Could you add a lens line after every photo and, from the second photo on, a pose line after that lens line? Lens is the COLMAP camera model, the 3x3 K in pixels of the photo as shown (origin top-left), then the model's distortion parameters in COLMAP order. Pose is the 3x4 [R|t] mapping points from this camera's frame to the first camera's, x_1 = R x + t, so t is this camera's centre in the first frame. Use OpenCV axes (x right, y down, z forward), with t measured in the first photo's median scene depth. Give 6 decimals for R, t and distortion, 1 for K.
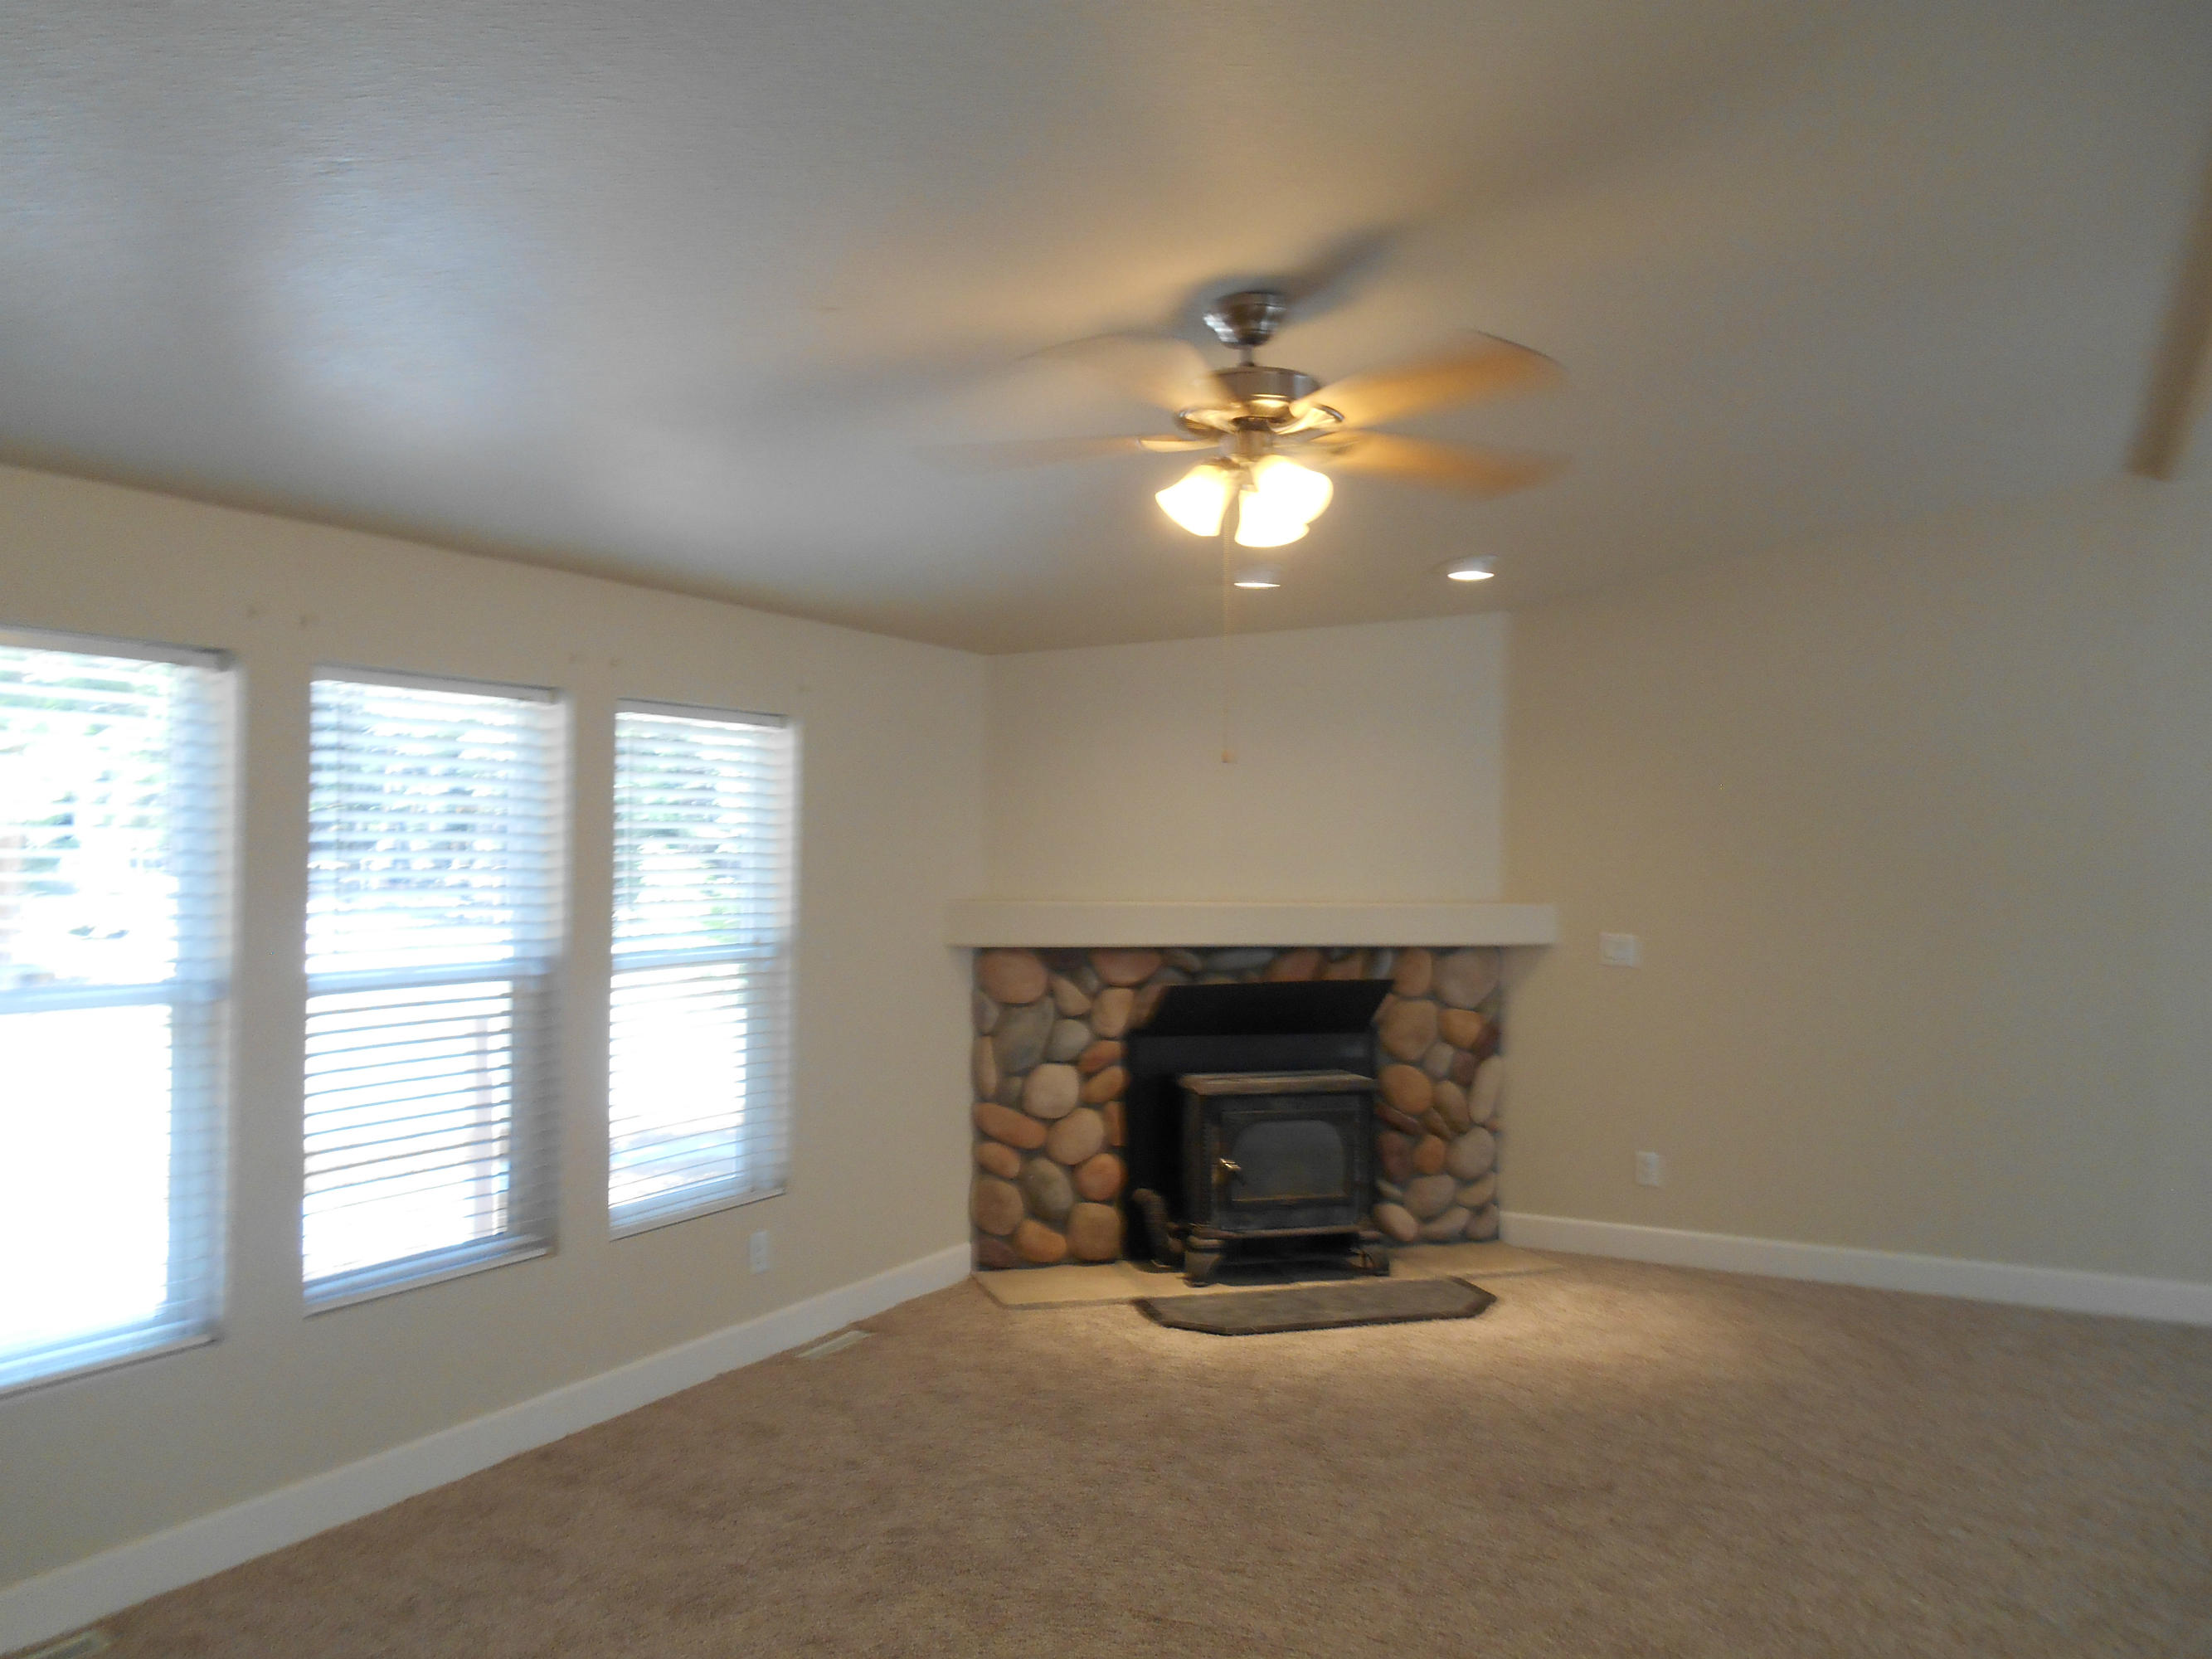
lens RADIAL K [[1713.9, 0, 1103.3], [0, 1713.9, 826.6], [0, 0, 1]] dist [-0.036885, 0.023263]
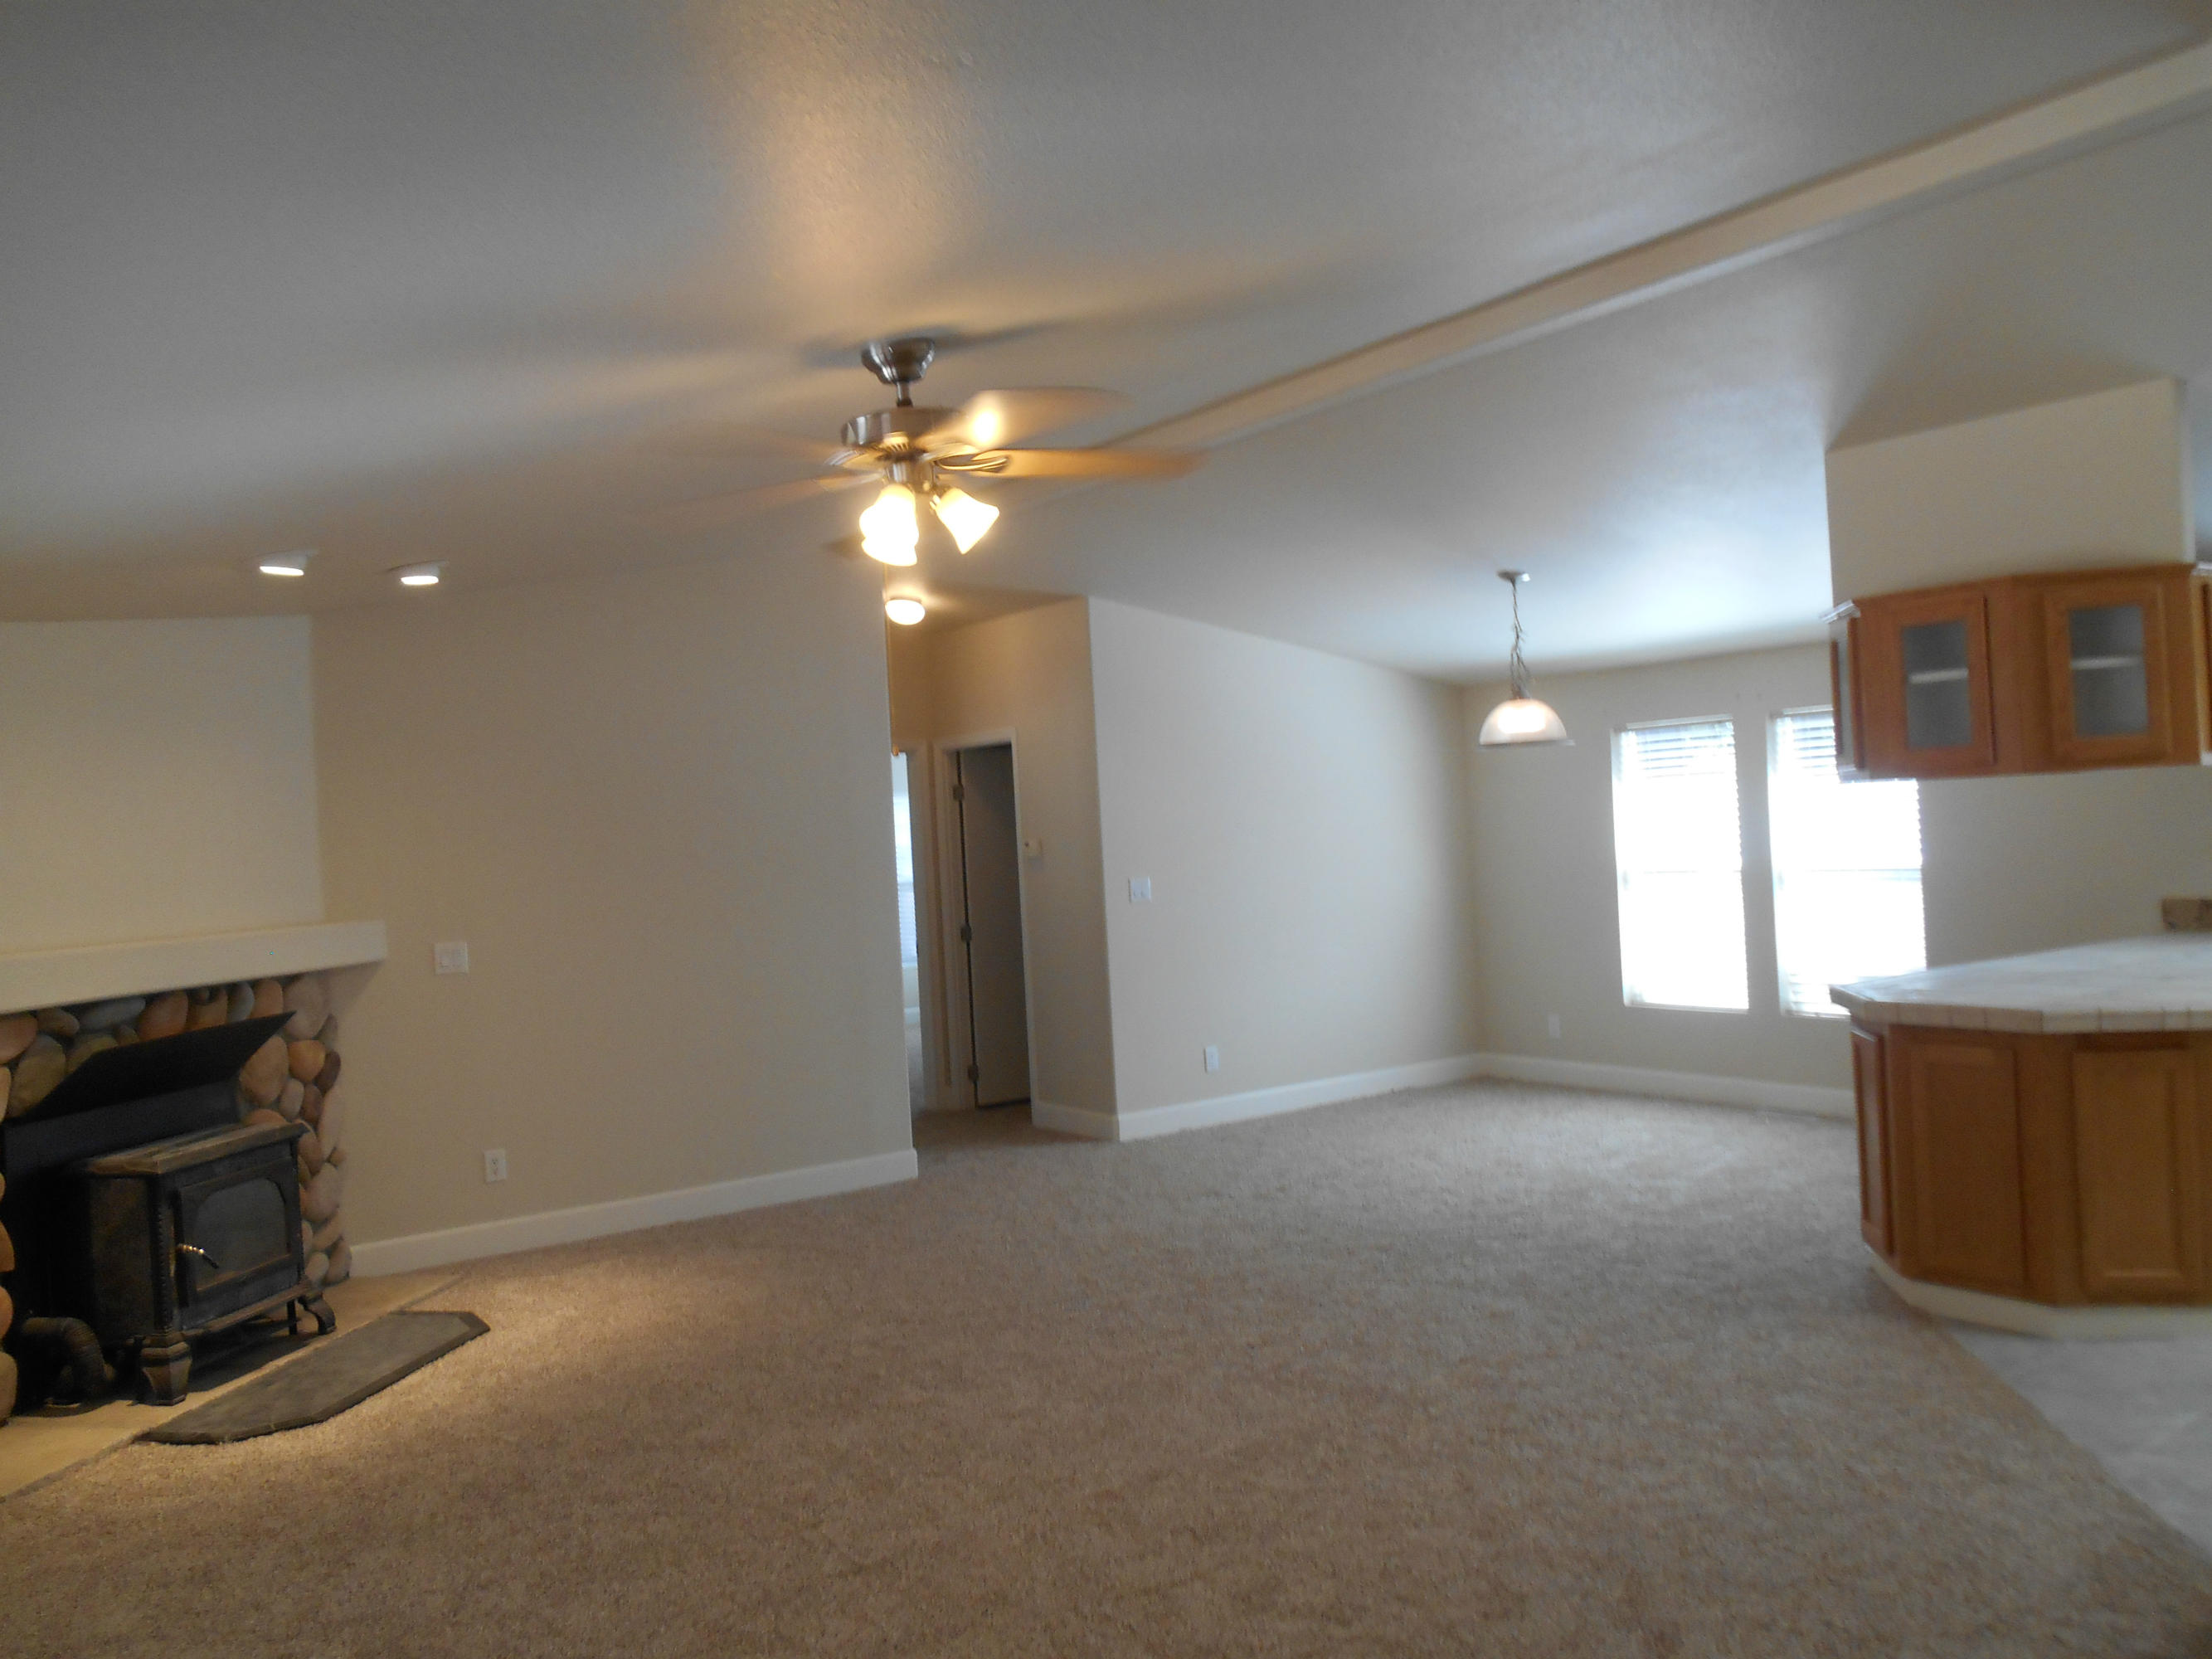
lens RADIAL K [[1713.9, 0, 1099.0], [0, 1713.9, 822.2], [0, 0, 1]] dist [-0.036885, 0.023263]
pose [[0.457504, -0.033561, 0.888574, -0.455770], [0.051806, 0.998596, 0.011043, 0.000232], [-0.887697, 0.040981, 0.458601, 0.205206]]
